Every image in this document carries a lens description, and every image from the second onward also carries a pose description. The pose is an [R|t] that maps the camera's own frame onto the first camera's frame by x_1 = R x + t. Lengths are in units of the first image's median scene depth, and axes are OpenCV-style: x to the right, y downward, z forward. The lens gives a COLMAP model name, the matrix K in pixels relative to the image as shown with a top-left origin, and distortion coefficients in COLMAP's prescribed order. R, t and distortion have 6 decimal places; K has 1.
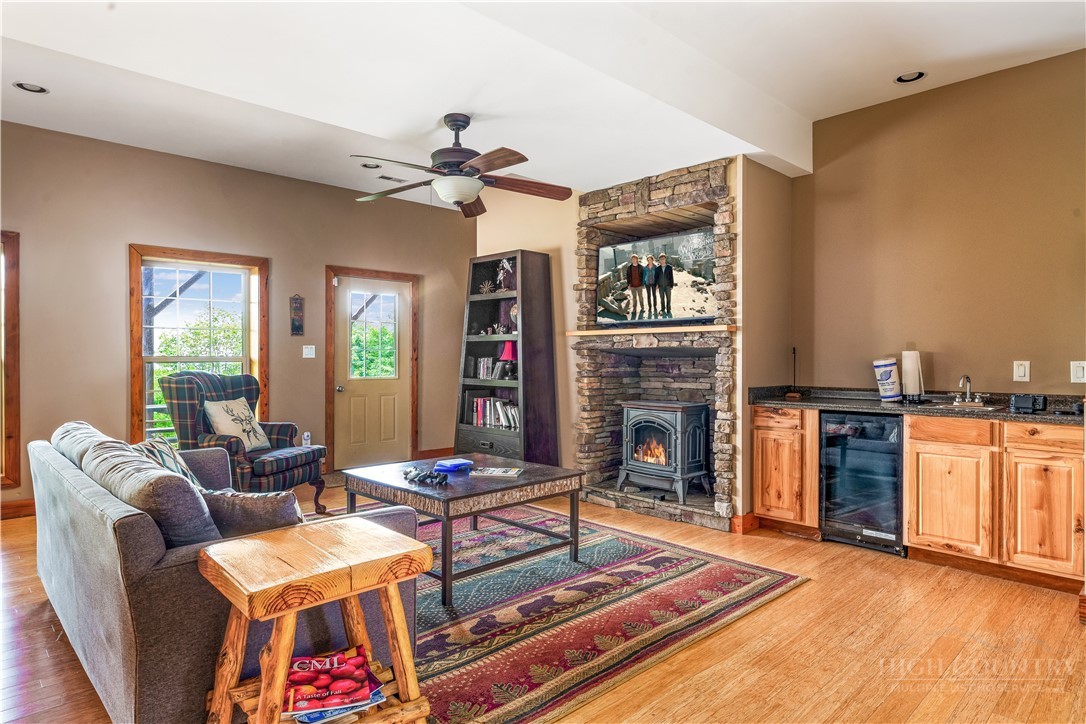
lens RADIAL K [[614.6, 0, 544.1], [0, 614.6, 364.0], [0, 0, 1]] dist [-0.002200, -0.001776]
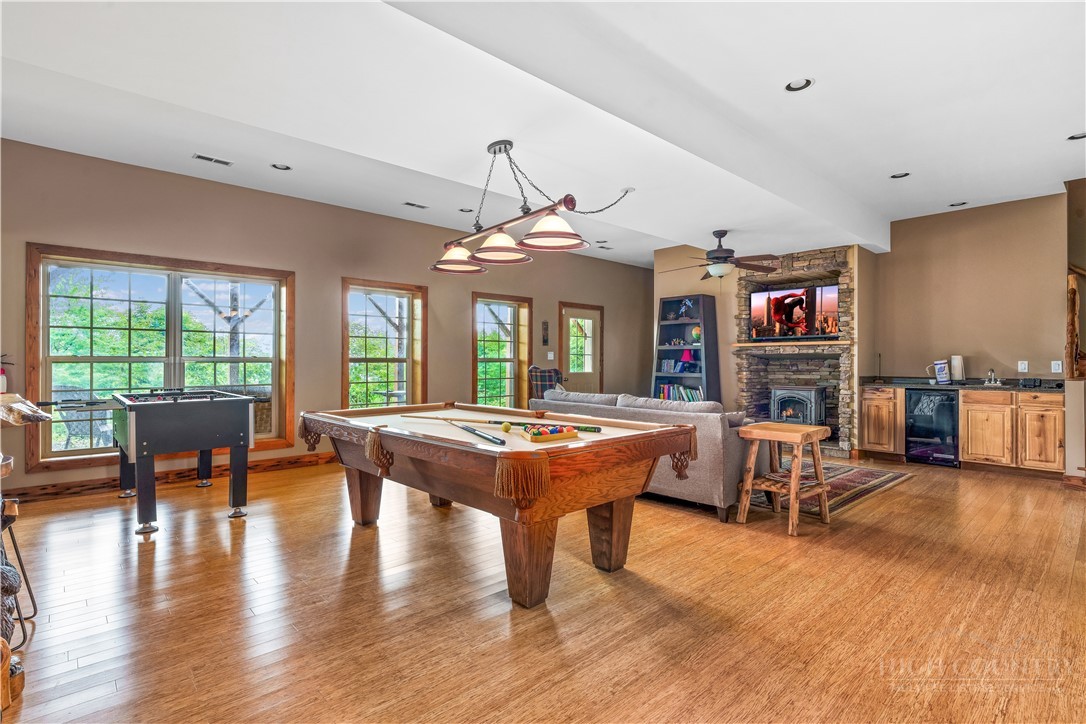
lens RADIAL K [[522.7, 0, 539.3], [0, 522.7, 361.2], [0, 0, 1]] dist [-0.005533, -0.000037]
pose [[0.999700, 0.001420, -0.024439, -0.553433], [-0.001718, 0.999925, -0.012137, 0.015078], [0.024420, 0.012175, 0.999628, -0.518661]]
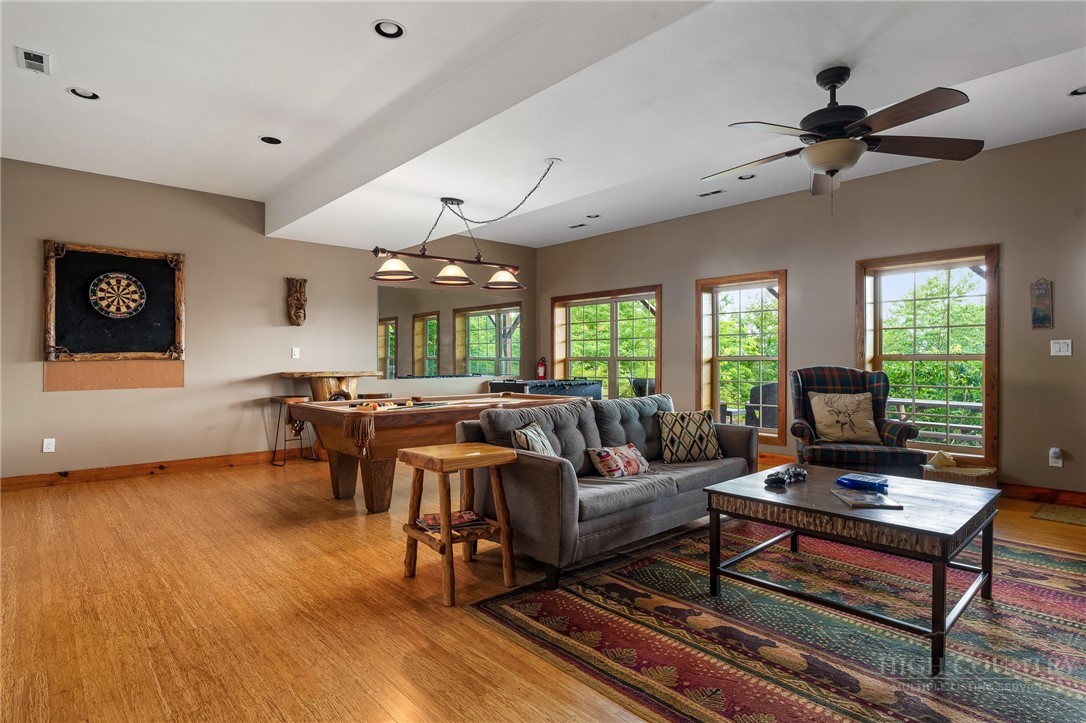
lens RADIAL K [[576.6, 0, 543.2], [0, 576.6, 360.8], [0, 0, 1]] dist [-0.001692, -0.000467]
pose [[-0.030536, 0.002521, -0.999530, 0.561192], [-0.009575, 0.999950, 0.002814, 0.001581], [0.999488, 0.009656, -0.030510, 0.512311]]
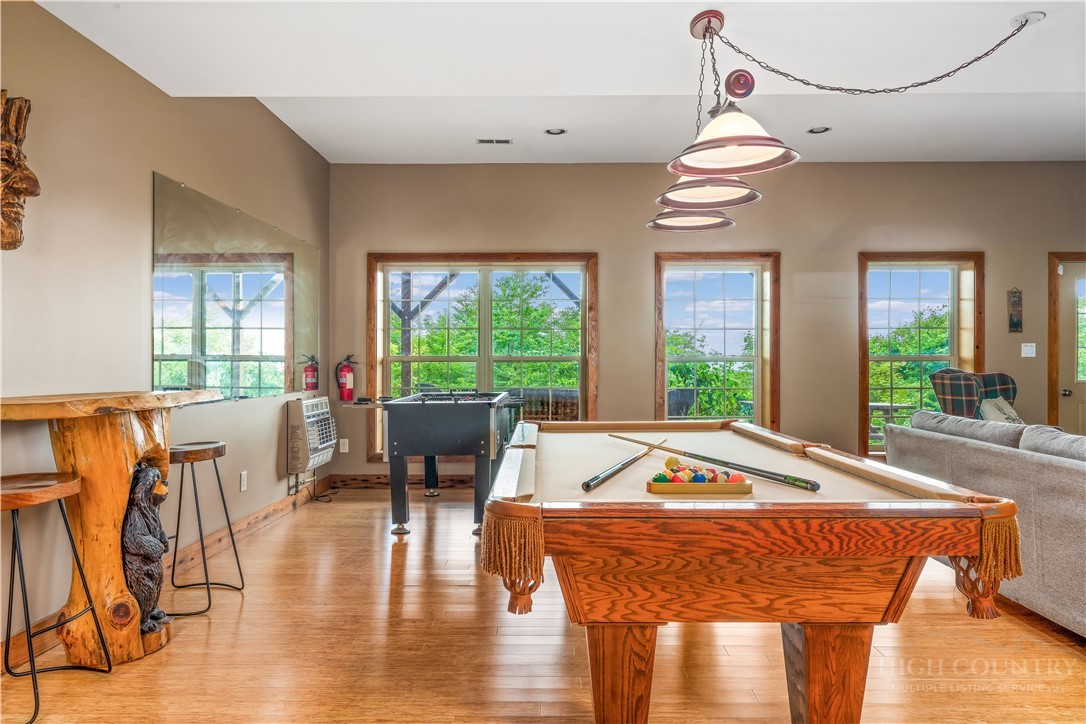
lens RADIAL K [[676.3, 0, 538.3], [0, 676.3, 358.6], [0, 0, 1]] dist [0.004730, 0.000842]
pose [[0.712213, -0.001387, -0.701962, -0.287394], [-0.008042, 0.999916, -0.010135, 0.011886], [0.701918, 0.012863, 0.712142, -0.308255]]
